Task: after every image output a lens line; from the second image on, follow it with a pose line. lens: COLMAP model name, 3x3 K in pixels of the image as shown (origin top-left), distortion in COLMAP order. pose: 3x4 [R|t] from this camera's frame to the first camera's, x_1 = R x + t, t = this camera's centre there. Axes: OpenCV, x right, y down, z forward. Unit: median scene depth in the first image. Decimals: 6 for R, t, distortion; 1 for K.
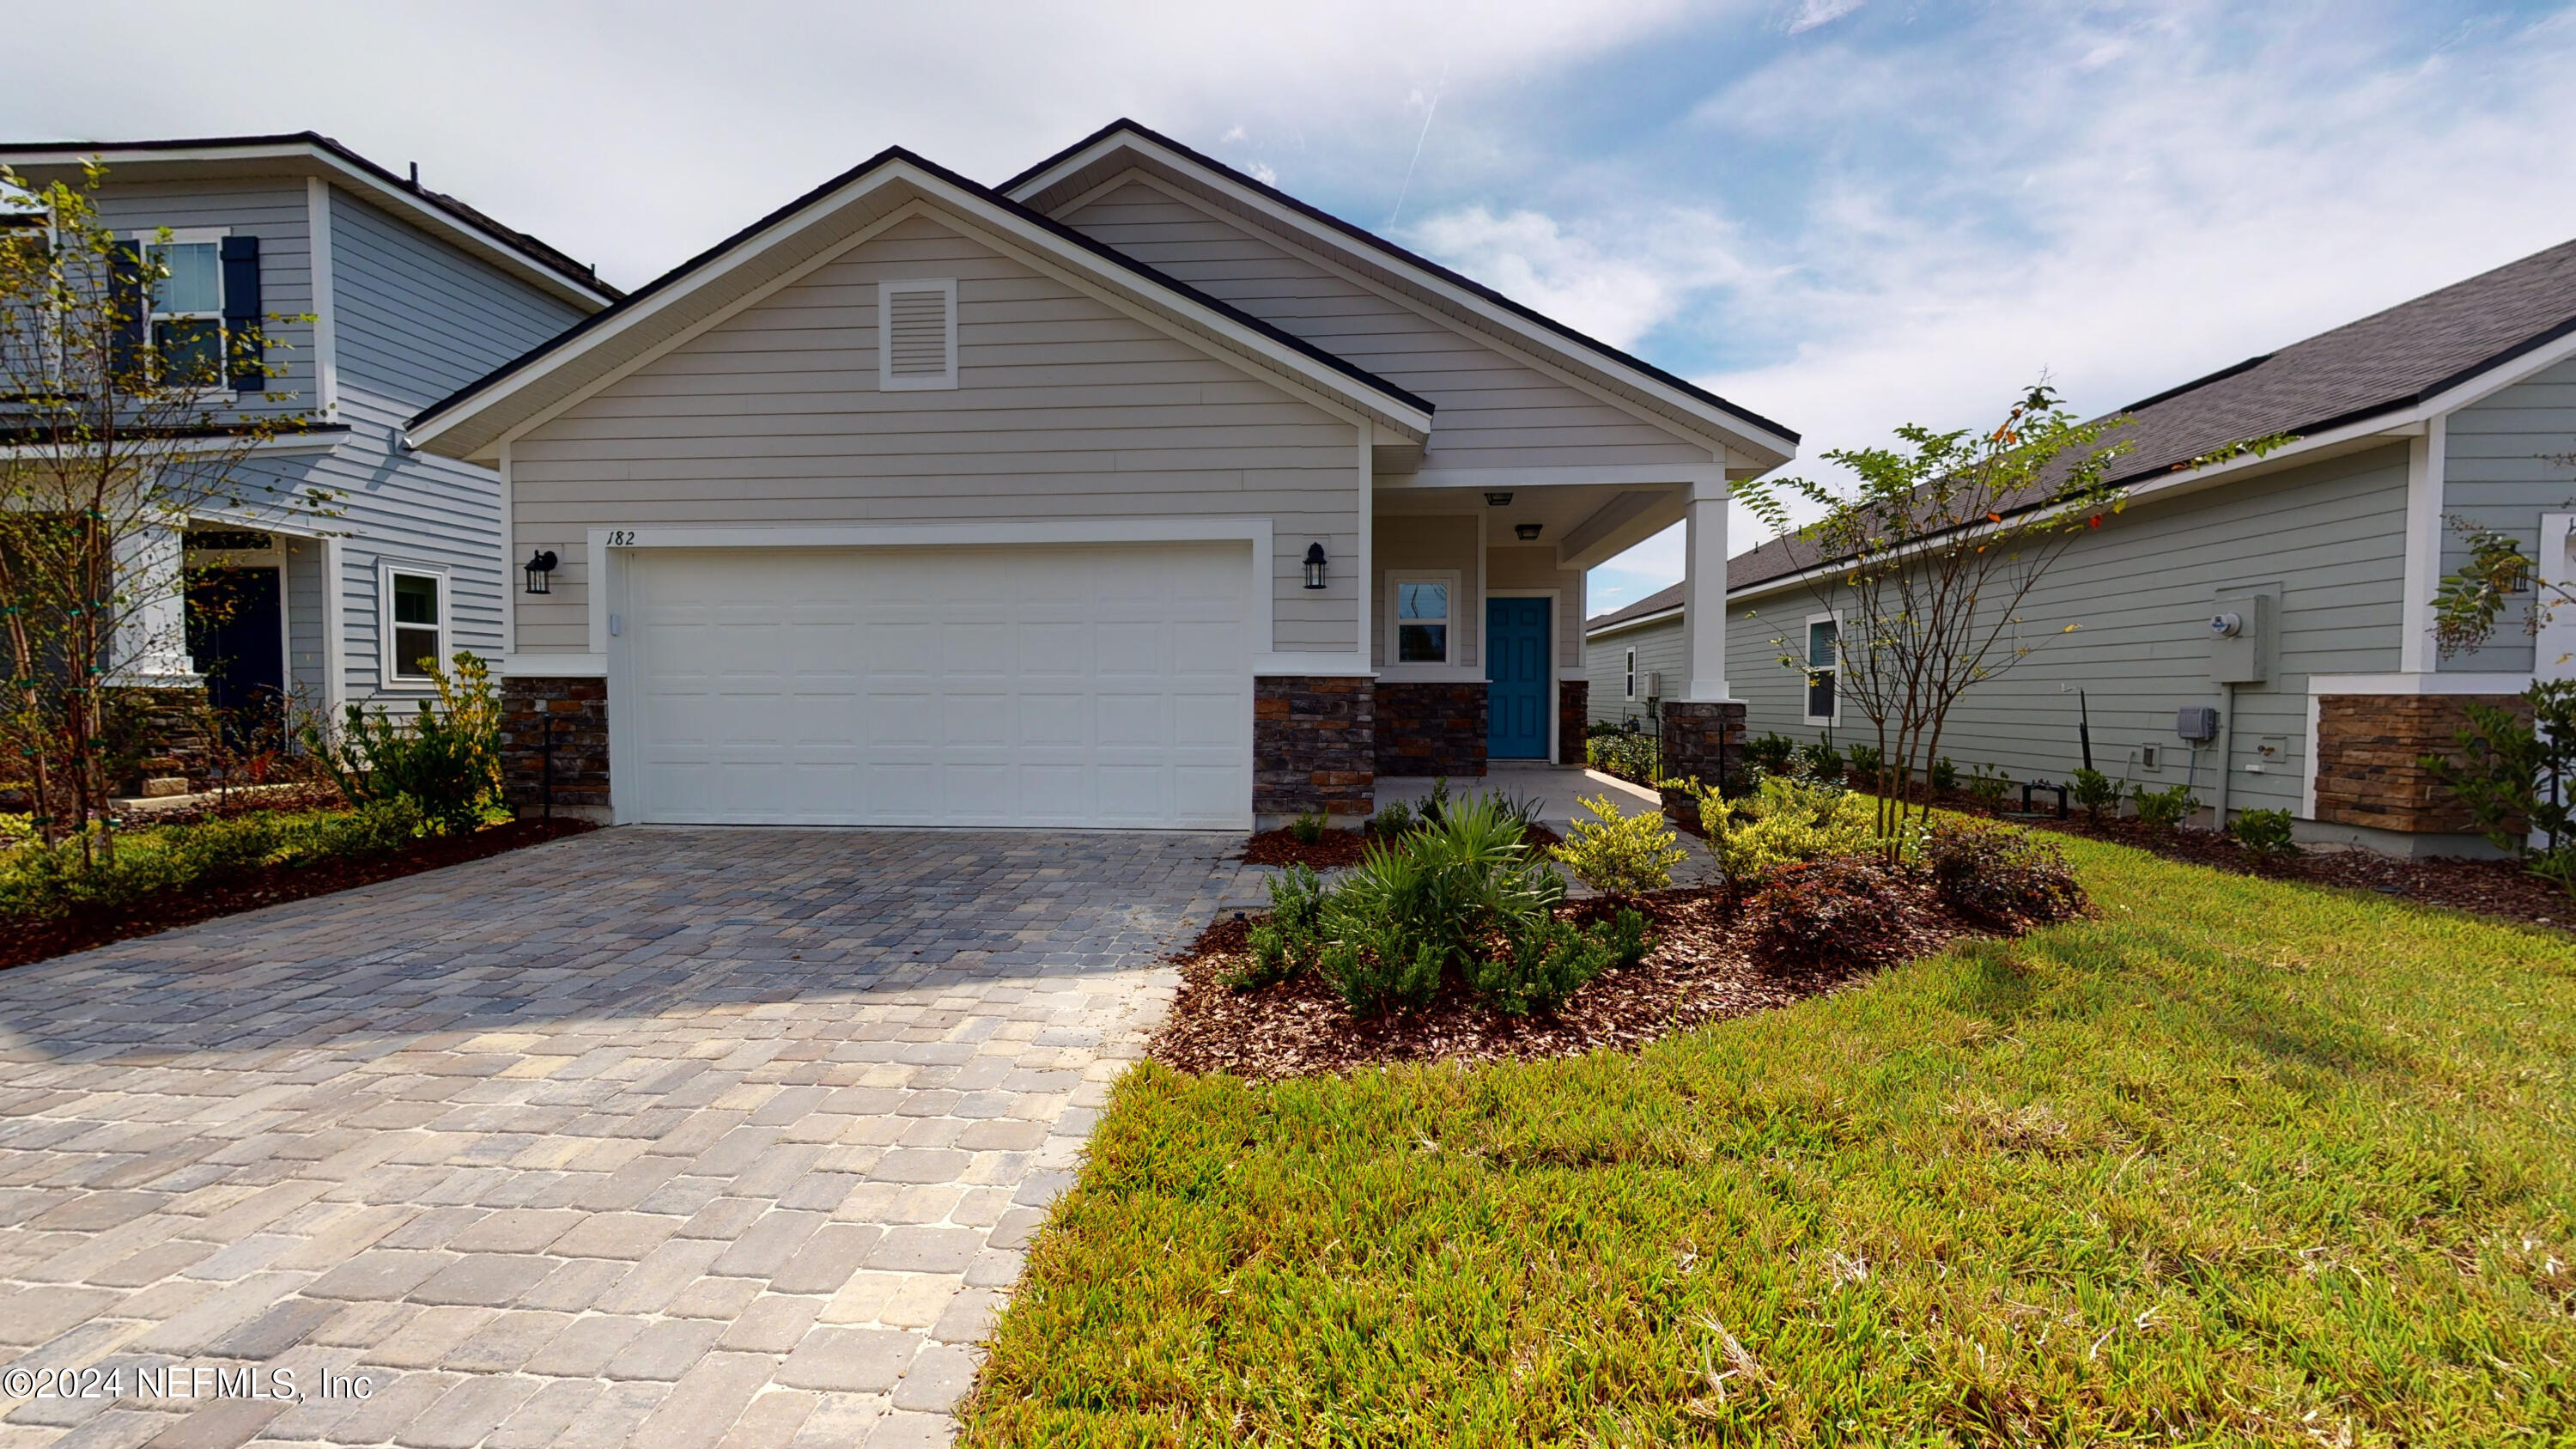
lens RADIAL K [[947.3, 0, 1292.2], [0, 947.3, 722.7], [0, 0, 1]] dist [0.002122, 0.000109]
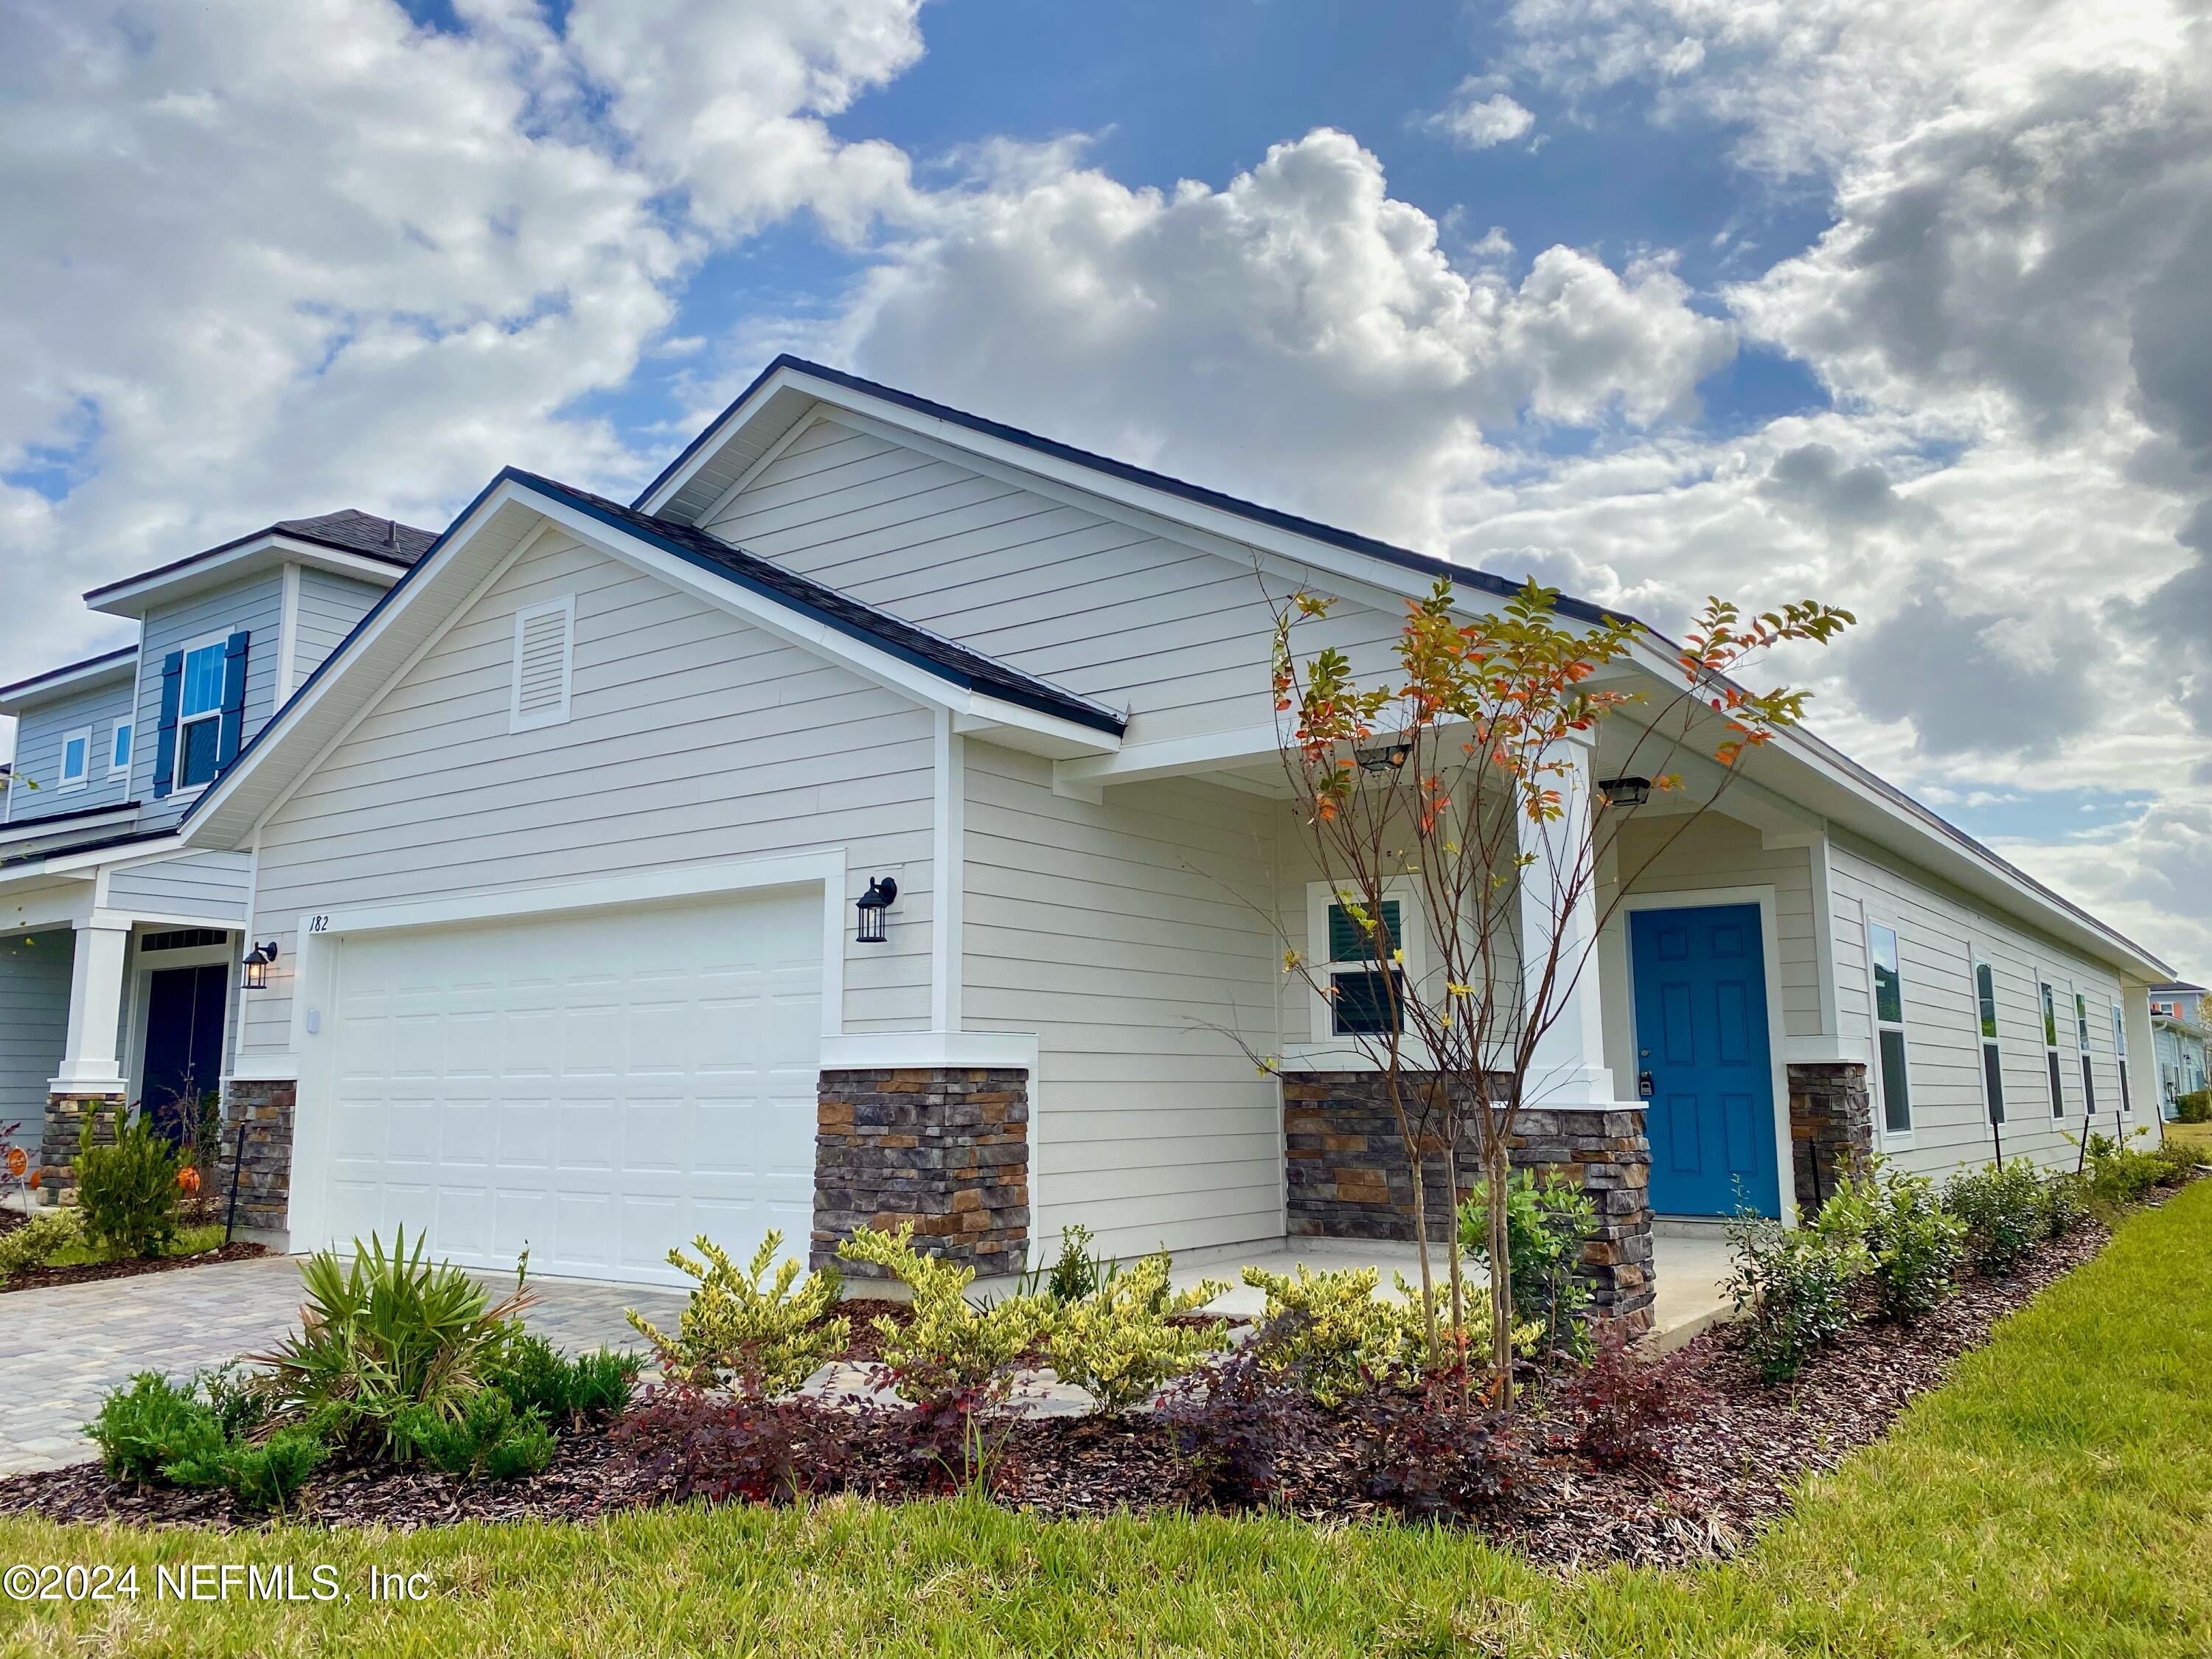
lens RADIAL K [[1692.9, 0, 1102.8], [0, 1692.9, 813.7], [0, 0, 1]] dist [0.026735, -0.018408]
pose [[0.850761, -0.090039, -0.517783, 0.758511], [-0.009271, 0.982491, -0.186081, -0.003773], [0.525472, 0.163111, 0.835029, 0.025689]]
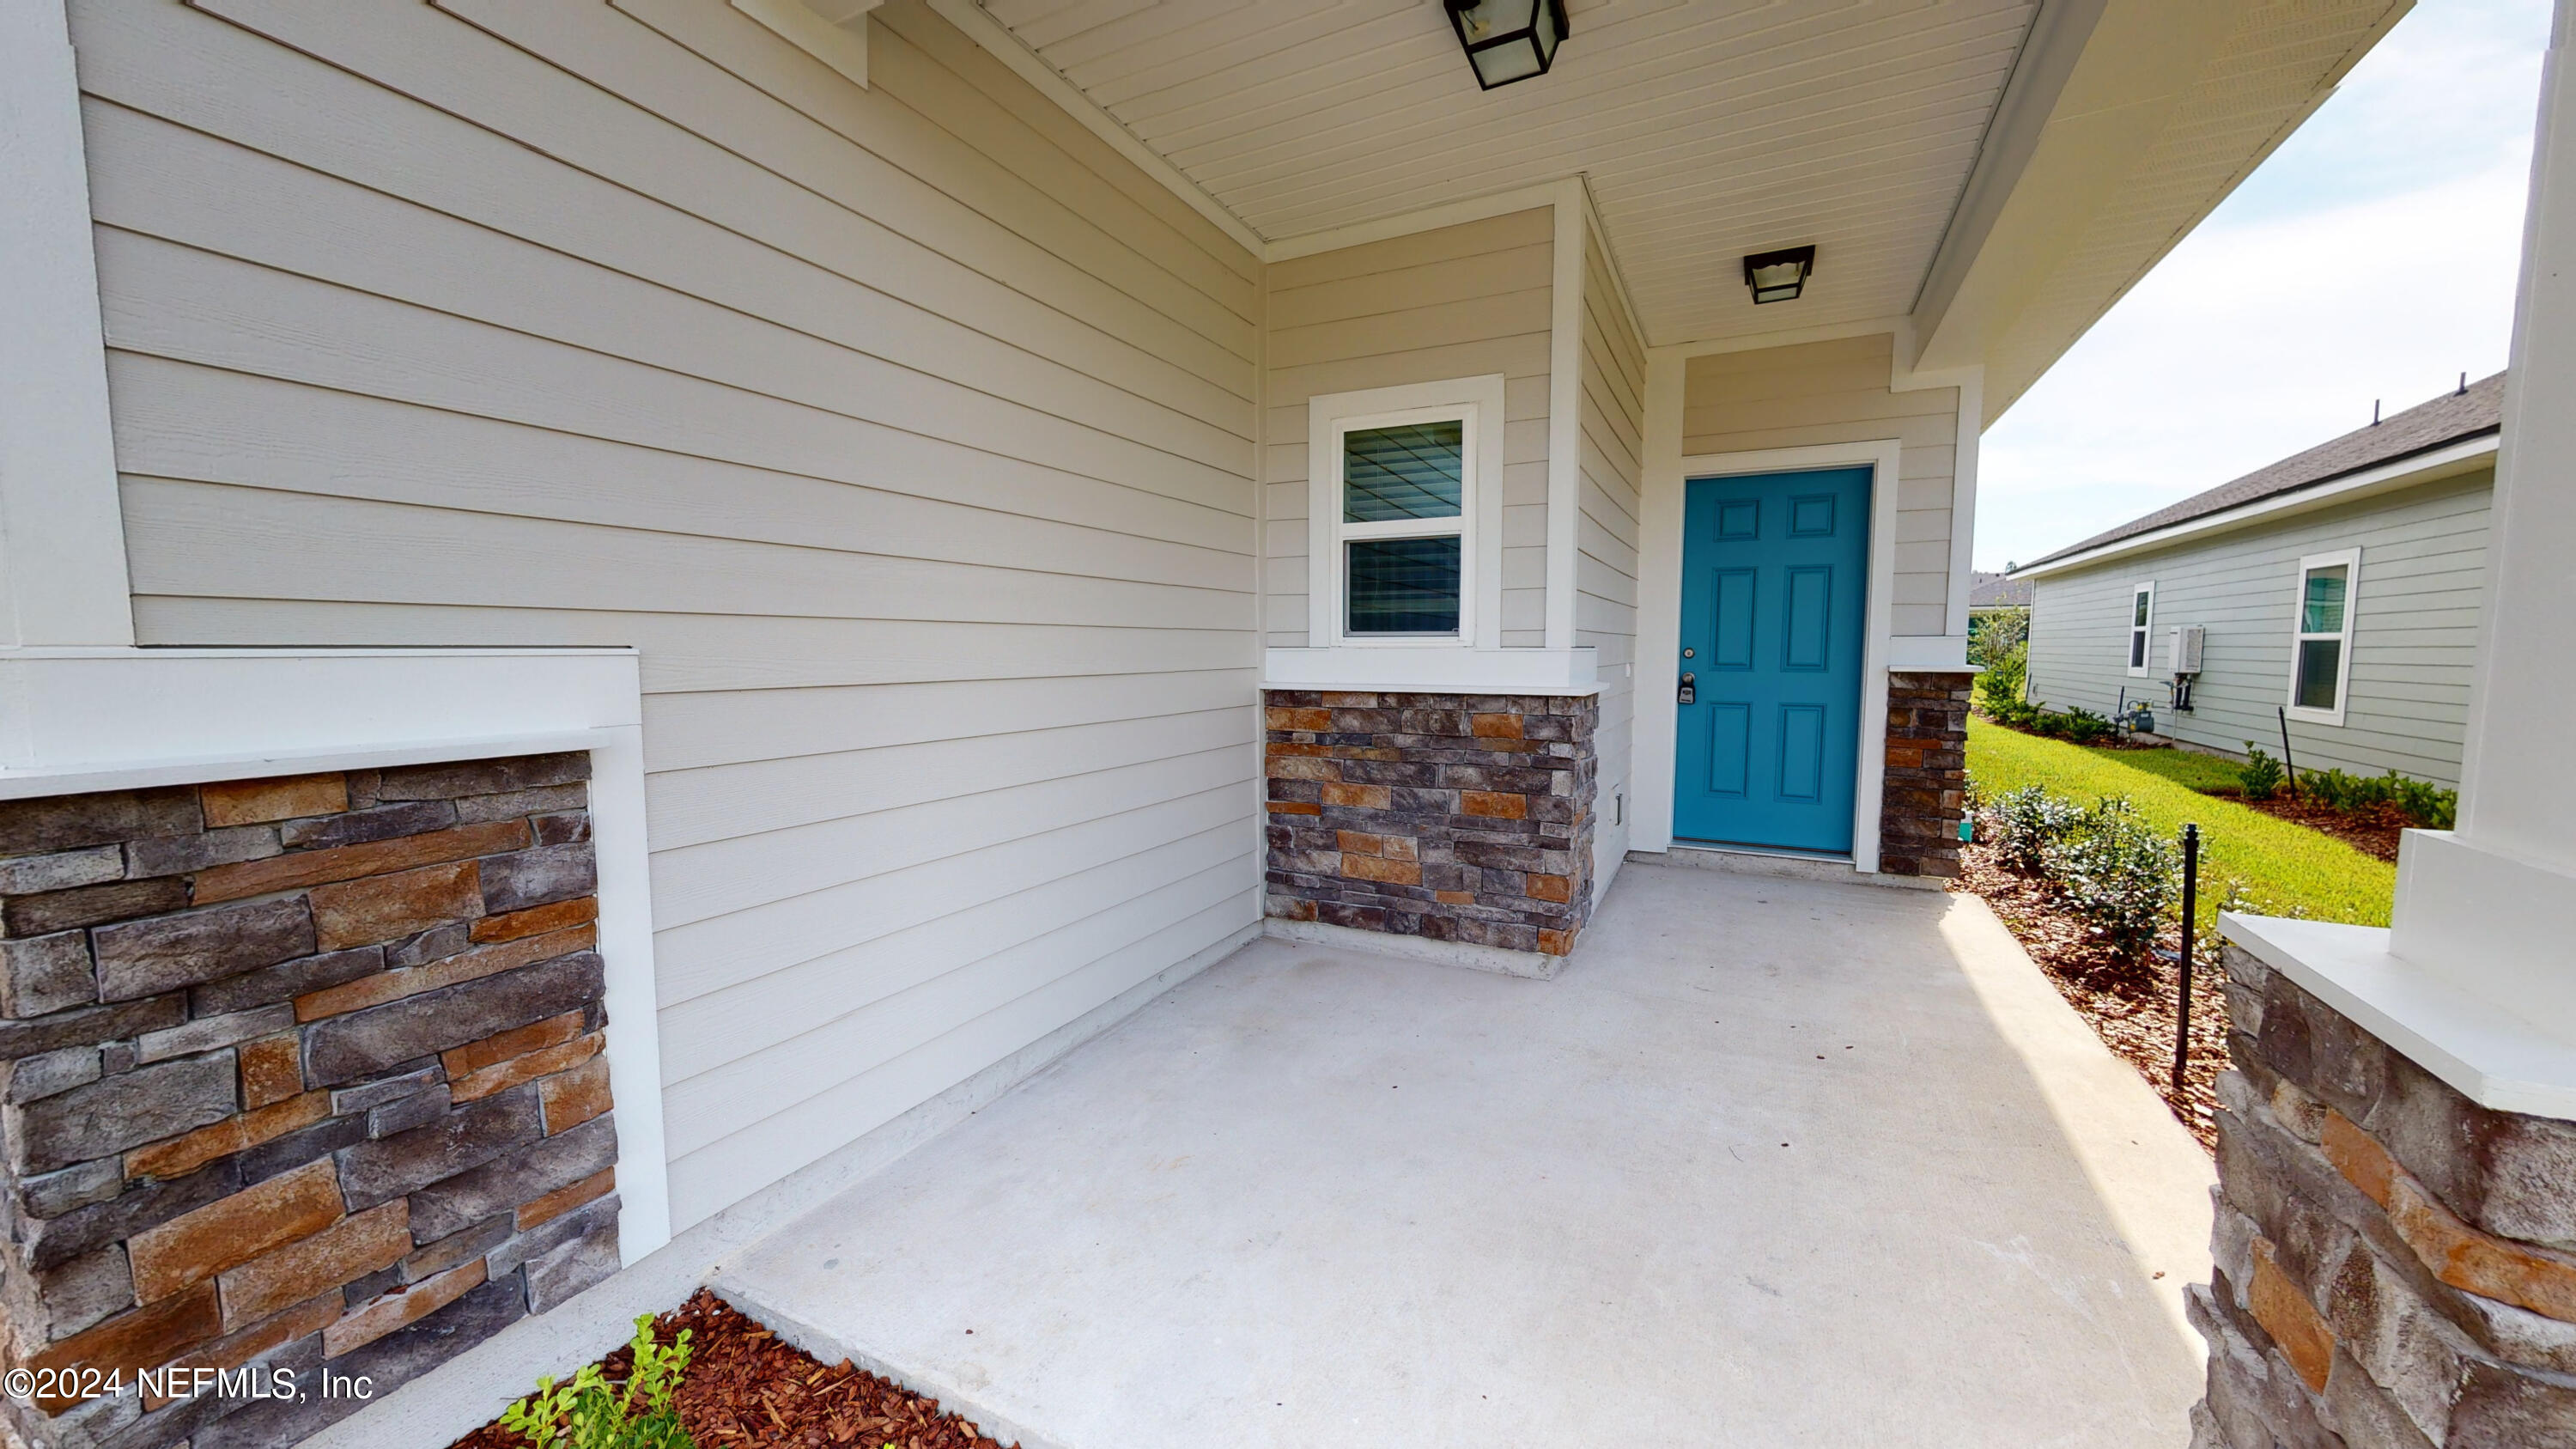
lens RADIAL K [[947.3, 0, 1277.8], [0, 947.3, 722.9], [0, 0, 1]] dist [0.002122, 0.000109]
pose [[0.920803, 0.030146, -0.388861, 0.331587], [-0.009708, 0.998471, 0.054416, -0.068654], [0.389907, -0.046331, 0.919688, 0.868441]]
